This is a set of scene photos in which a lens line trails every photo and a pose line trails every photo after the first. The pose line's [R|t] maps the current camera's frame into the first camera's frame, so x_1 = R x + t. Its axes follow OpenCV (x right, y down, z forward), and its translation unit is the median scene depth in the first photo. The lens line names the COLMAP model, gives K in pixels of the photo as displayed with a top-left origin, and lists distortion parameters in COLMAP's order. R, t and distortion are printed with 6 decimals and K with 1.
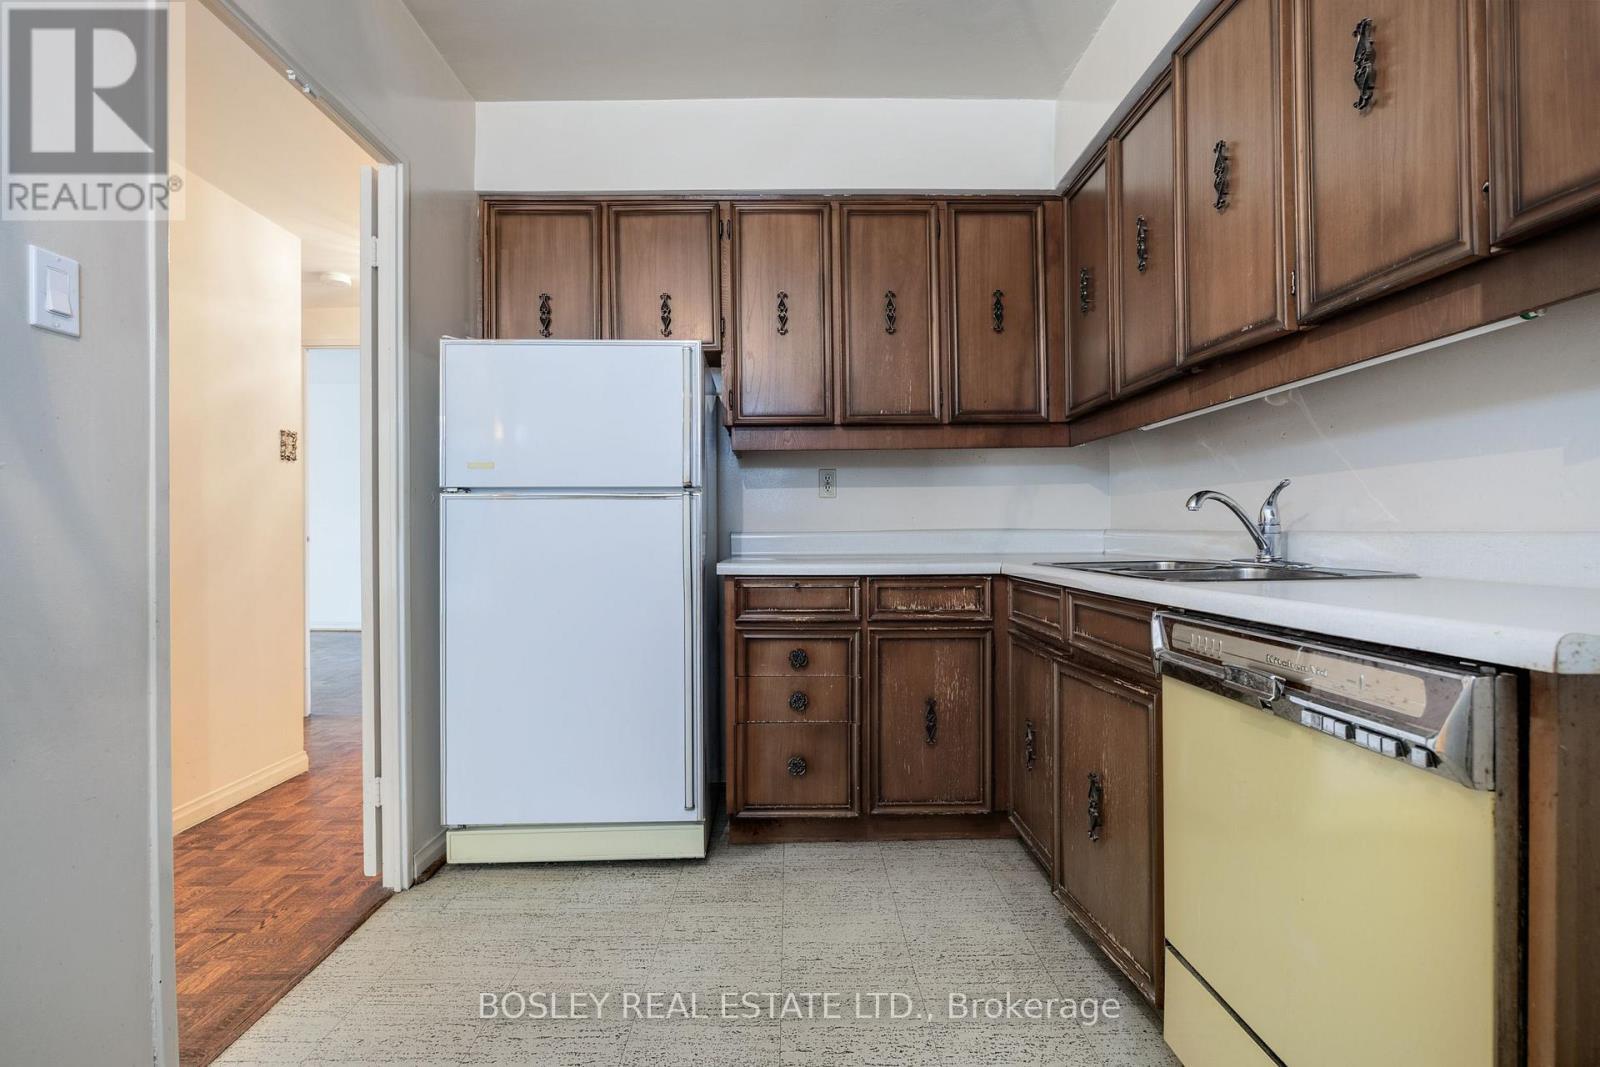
lens RADIAL K [[718.3, 0, 800.0], [0, 718.3, 533.5], [0, 0, 1]] dist [-0.002773, -0.000399]
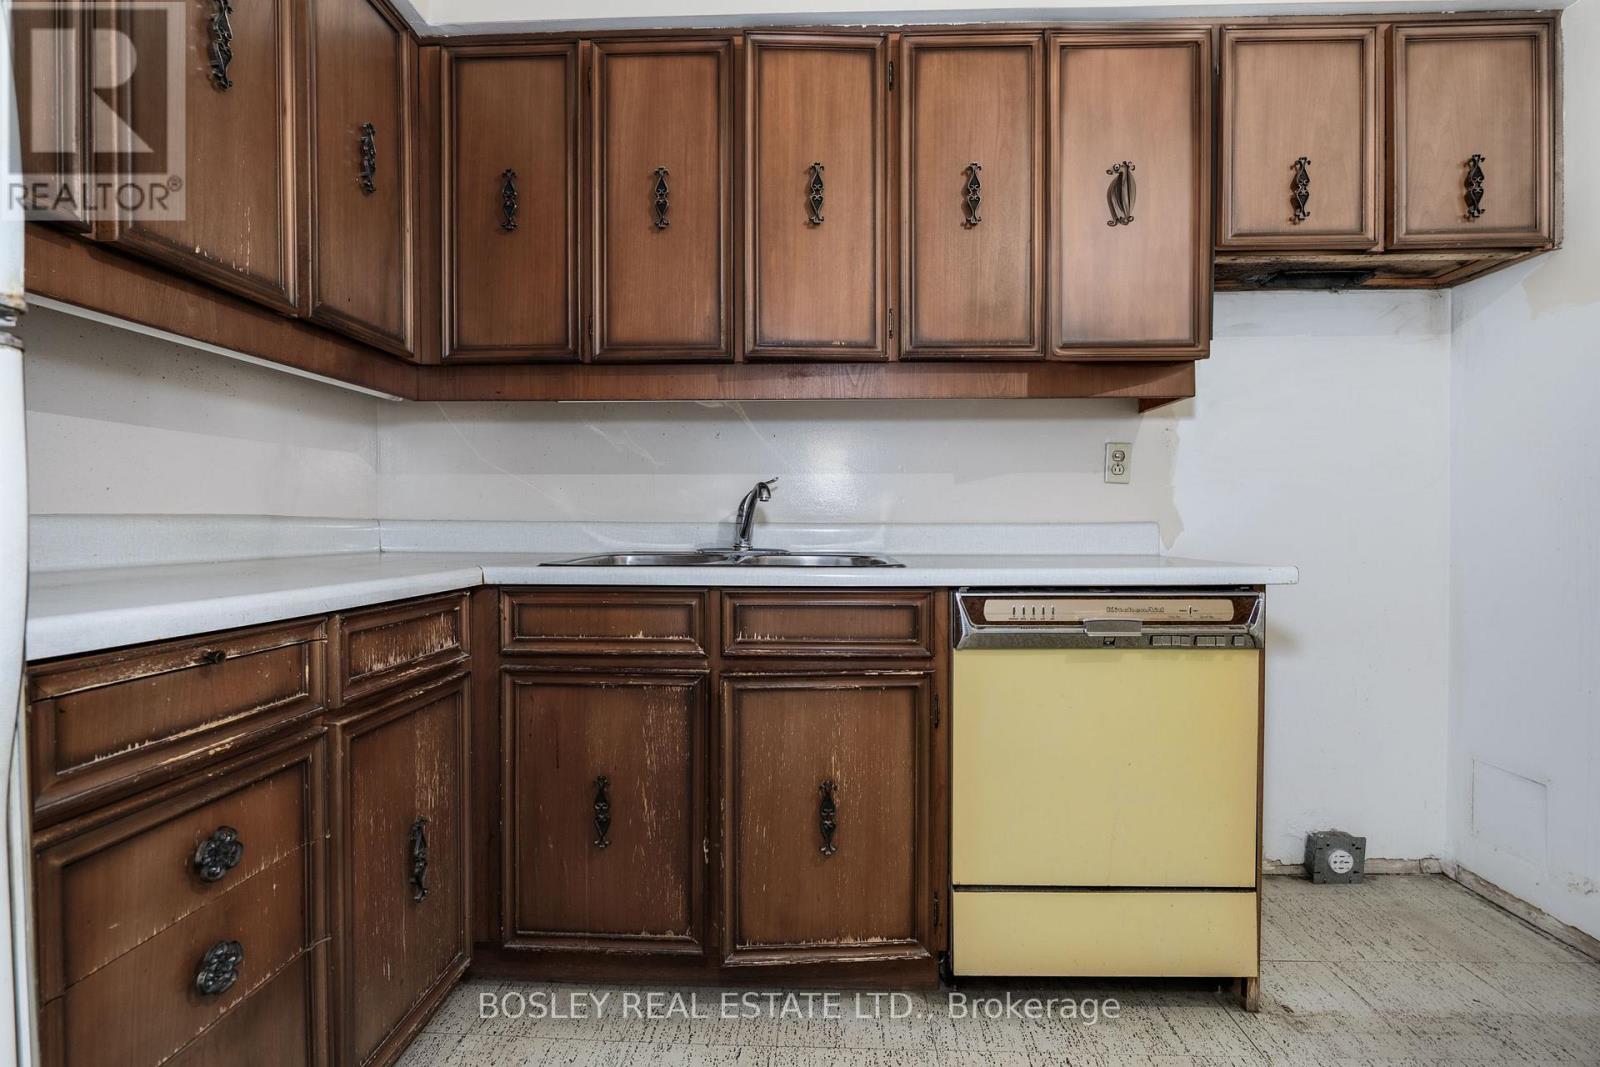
lens RADIAL K [[718.3, 0, 800.0], [0, 718.3, 533.5], [0, 0, 1]] dist [-0.002773, -0.000399]
pose [[0.052840, -0.007900, 0.998572, -0.352877], [0.003668, 0.999963, 0.007717, 0.005696], [-0.998596, 0.003255, 0.052867, 0.673551]]
